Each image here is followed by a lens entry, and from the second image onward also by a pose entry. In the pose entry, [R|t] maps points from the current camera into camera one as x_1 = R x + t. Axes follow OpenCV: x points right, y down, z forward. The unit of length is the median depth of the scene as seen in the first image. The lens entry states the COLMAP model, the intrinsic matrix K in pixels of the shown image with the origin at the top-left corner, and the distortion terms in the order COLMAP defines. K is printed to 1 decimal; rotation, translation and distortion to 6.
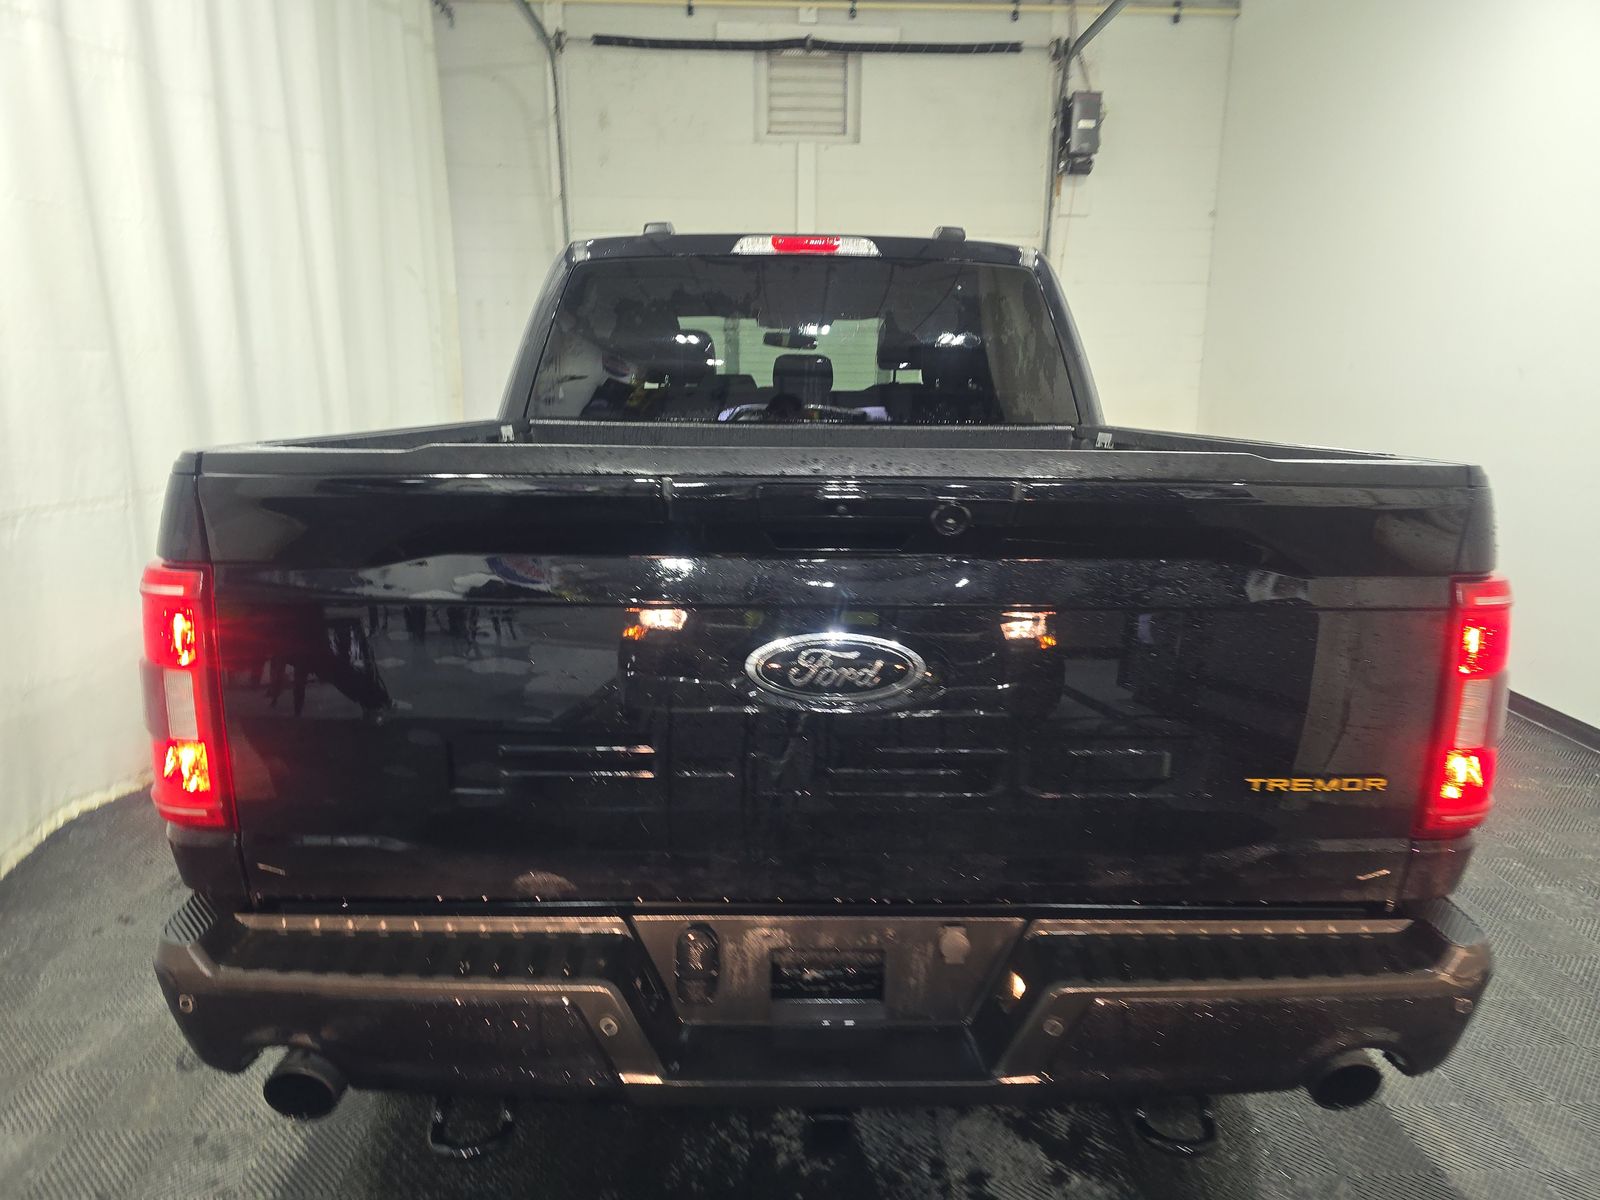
lens RADIAL K [[1089.1, 0, 800.0], [0, 1089.1, 600.0], [0, 0, 1]] dist [0.034041, -0.004252]
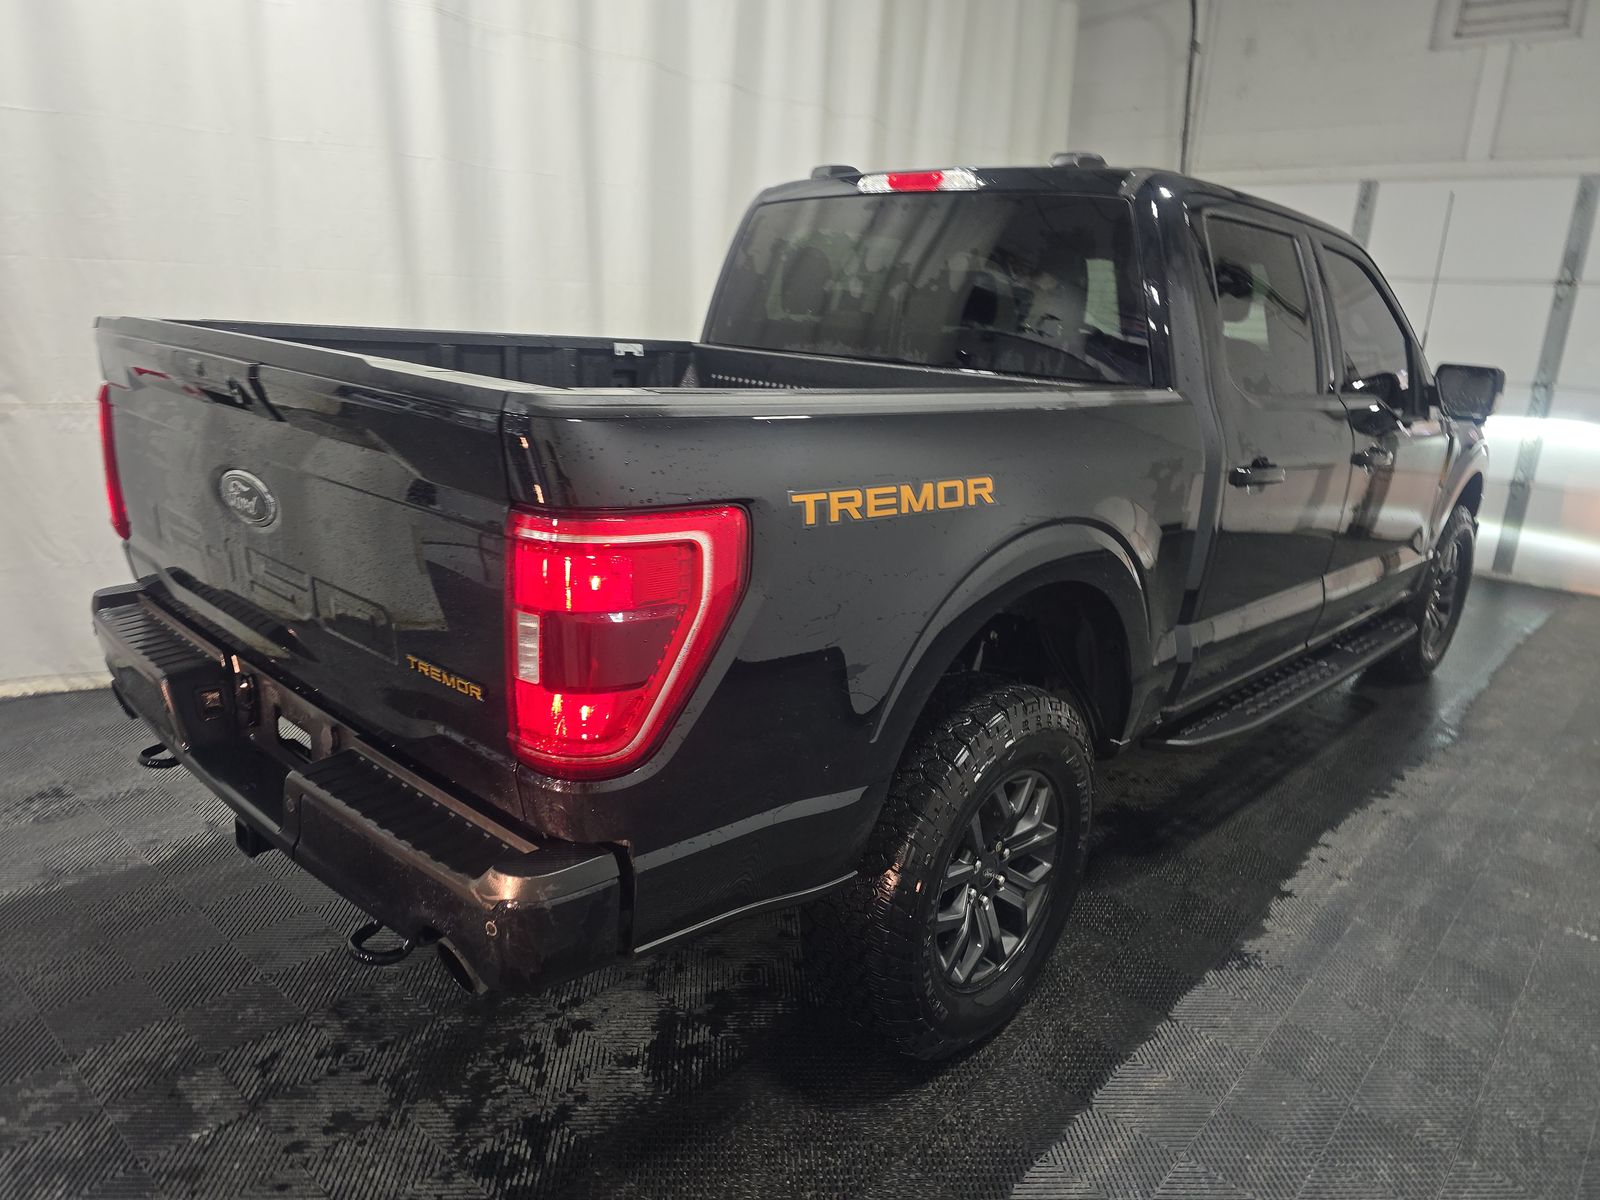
lens RADIAL K [[1084.6, 0, 755.9], [0, 1084.6, 576.1], [0, 0, 1]] dist [0.034762, -0.037846]
pose [[0.709433, 0.198425, -0.676263, 0.621408], [-0.182078, 0.978575, 0.096118, -0.039578], [0.680847, 0.054944, 0.730362, 0.186944]]
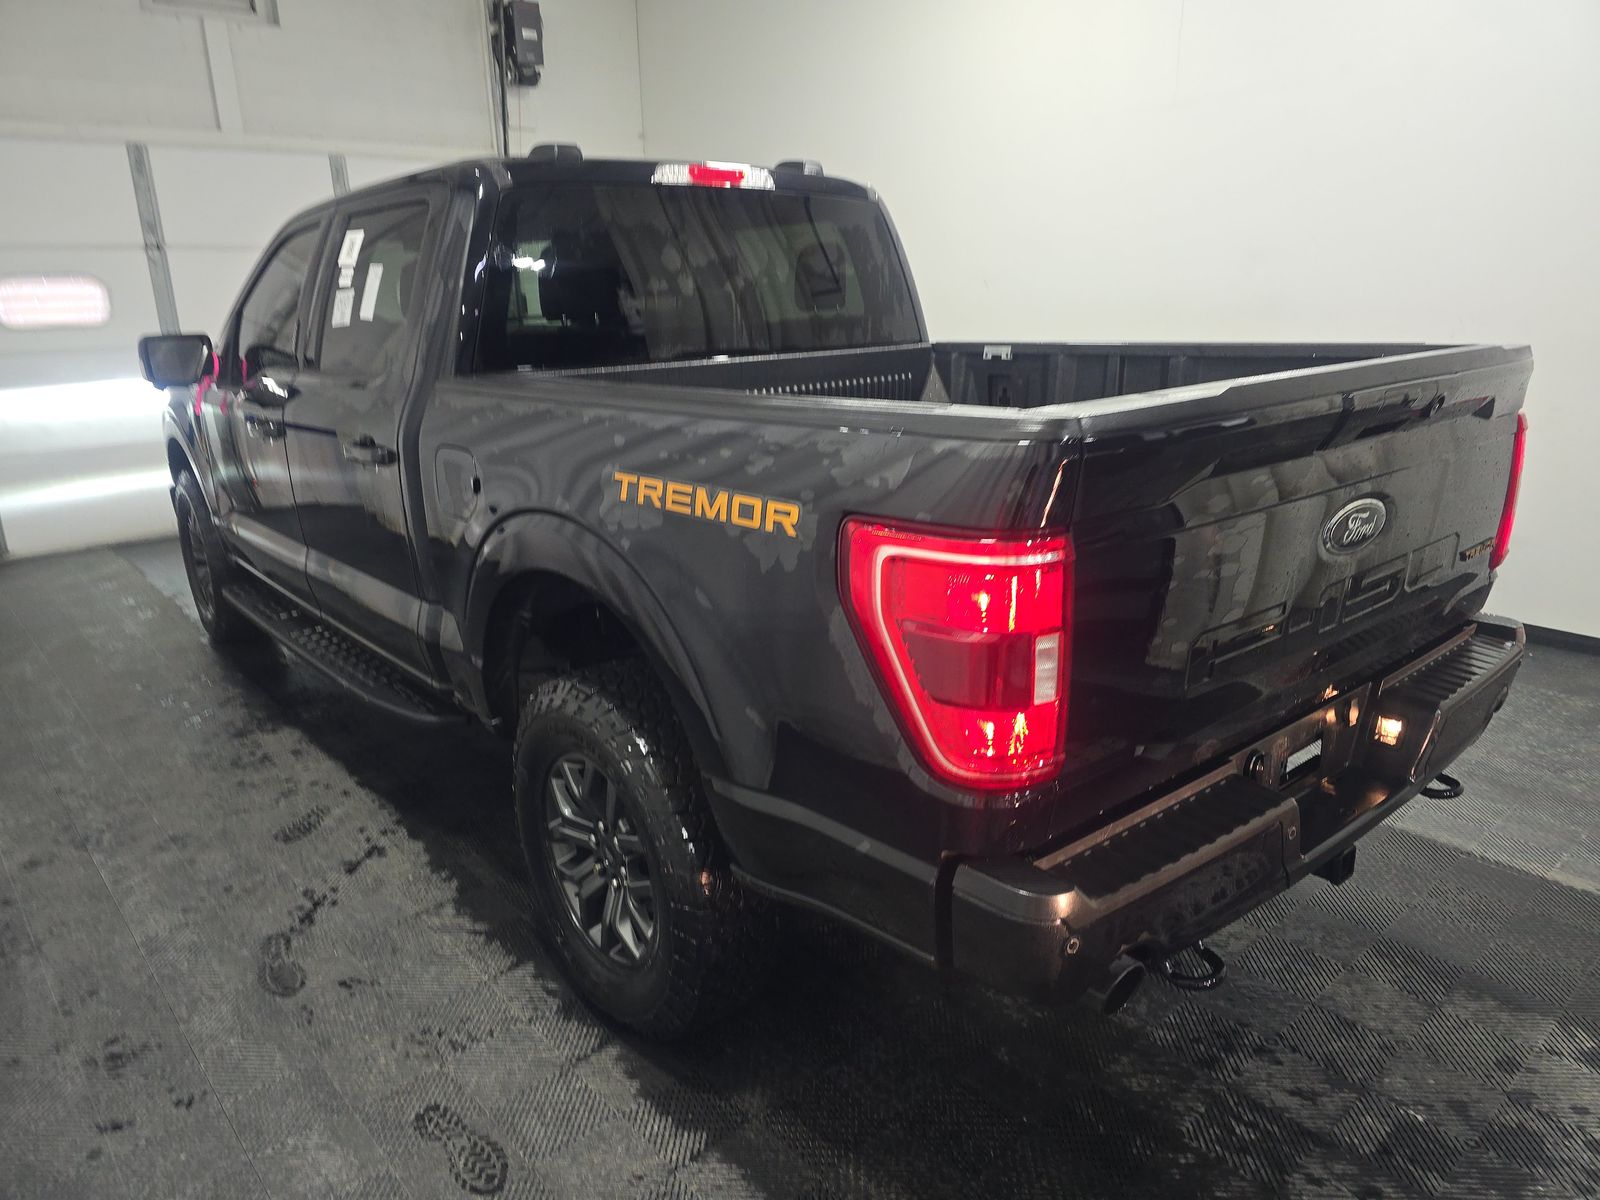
lens RADIAL K [[1089.1, 0, 800.0], [0, 1089.1, 600.0], [0, 0, 1]] dist [0.034041, -0.004252]
pose [[0.791308, -0.197845, 0.578523, -0.567215], [0.153439, 0.980178, 0.125330, -0.053912], [-0.591852, -0.010407, 0.805980, 0.133535]]
